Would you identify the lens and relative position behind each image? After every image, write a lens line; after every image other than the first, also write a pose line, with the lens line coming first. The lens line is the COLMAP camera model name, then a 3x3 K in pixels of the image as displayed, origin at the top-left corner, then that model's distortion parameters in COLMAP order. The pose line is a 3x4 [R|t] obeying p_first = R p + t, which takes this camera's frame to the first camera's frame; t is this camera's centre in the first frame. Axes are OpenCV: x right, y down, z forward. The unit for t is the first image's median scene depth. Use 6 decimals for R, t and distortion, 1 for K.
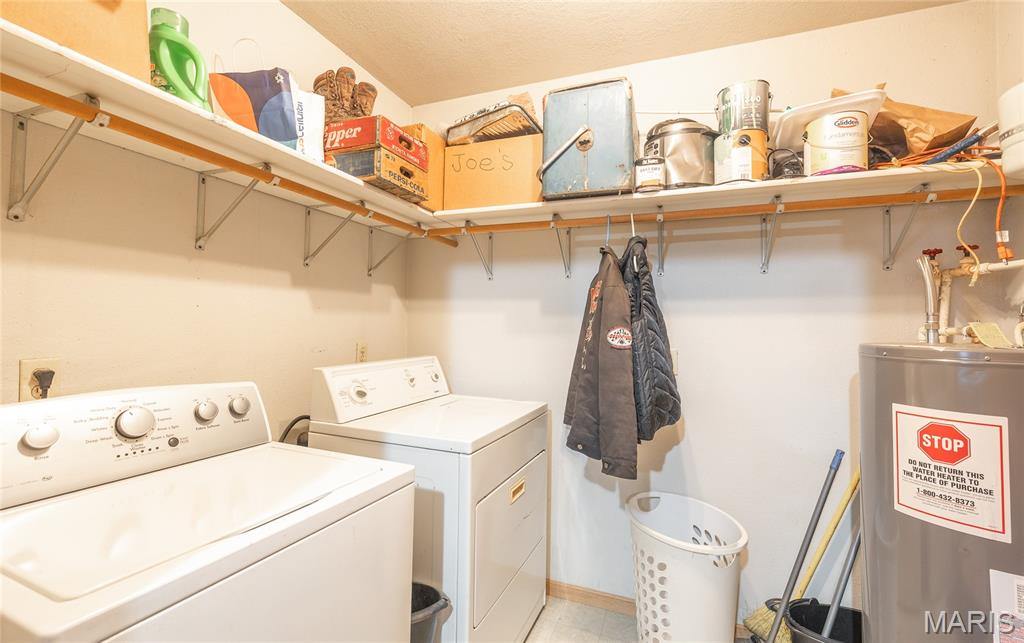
lens RADIAL K [[439.3, 0, 513.4], [0, 439.3, 312.9], [0, 0, 1]] dist [0.002335, 0.000668]
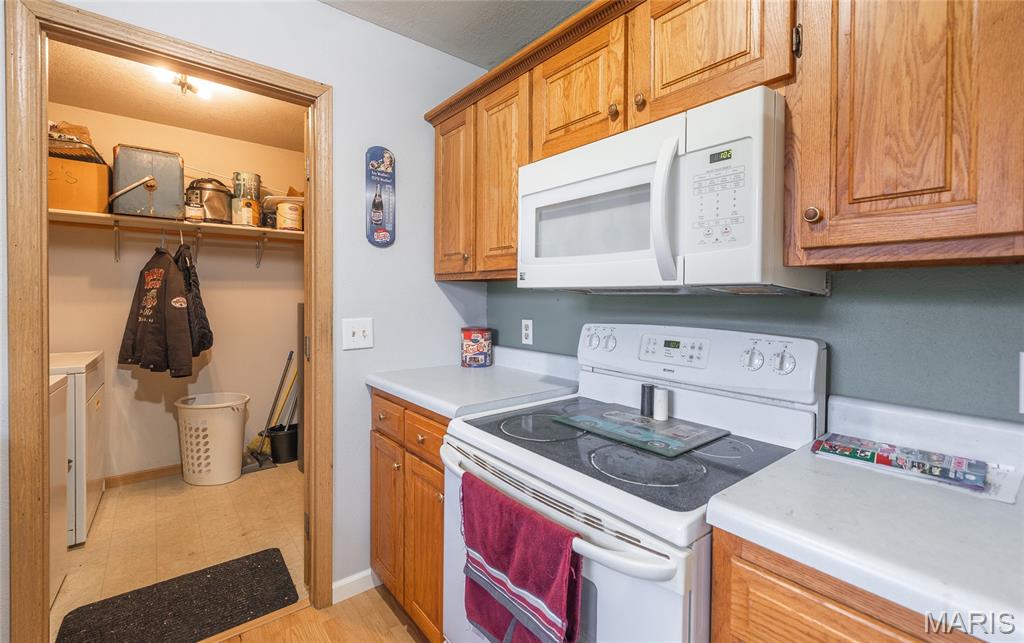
lens RADIAL K [[439.3, 0, 512.3], [0, 439.3, 303.4], [0, 0, 1]] dist [0.002335, 0.000668]
pose [[0.494574, -0.018828, 0.868931, -0.611125], [-0.022066, 0.999171, 0.034209, -0.030444], [-0.868855, -0.036093, 0.493749, -1.021086]]
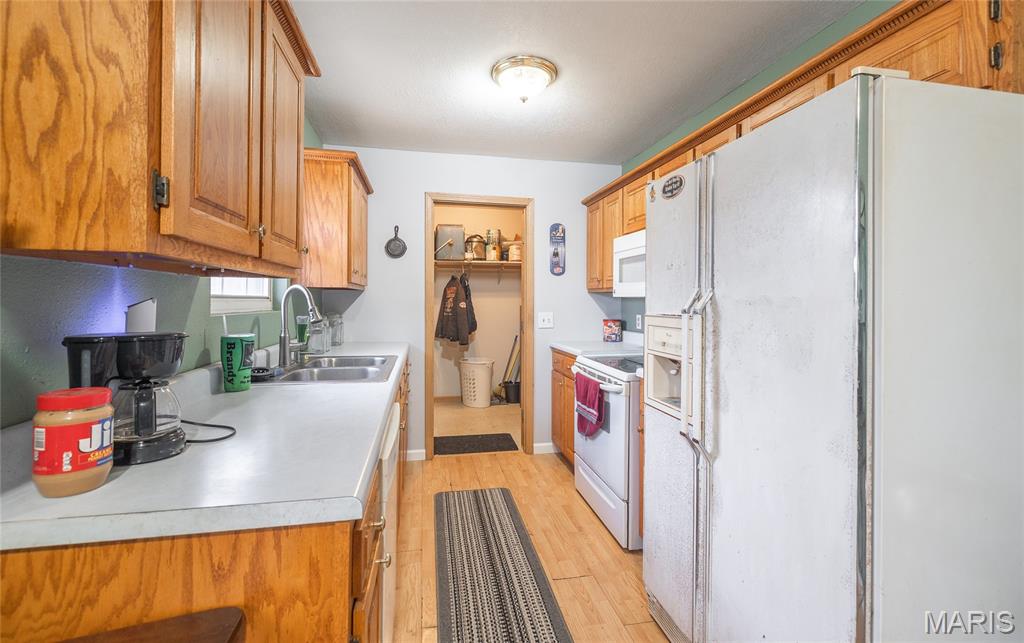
lens RADIAL K [[439.3, 0, 510.1], [0, 439.3, 306.5], [0, 0, 1]] dist [0.002335, 0.000668]
pose [[0.842521, -0.014717, 0.538463, -1.188495], [-0.006719, 0.999262, 0.037825, -0.059181], [-0.538622, -0.035486, 0.841800, -1.913247]]
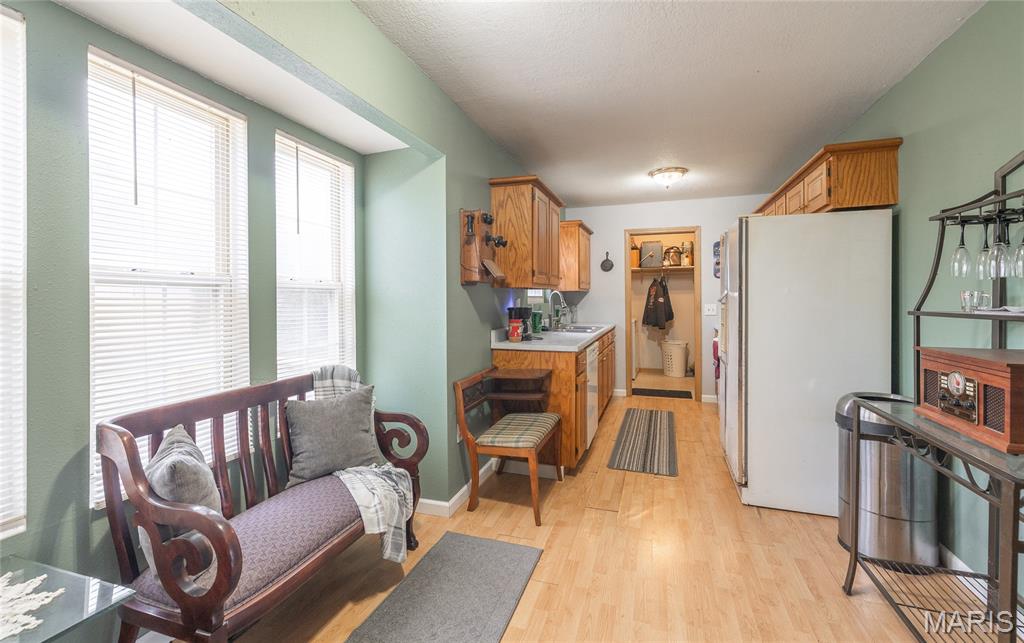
lens RADIAL K [[439.3, 0, 515.2], [0, 439.3, 304.4], [0, 0, 1]] dist [0.002335, 0.000668]
pose [[0.998211, -0.022137, 0.055535, -1.437654], [0.020121, 0.999127, 0.036600, -0.091013], [-0.056296, -0.035417, 0.997786, -3.277738]]
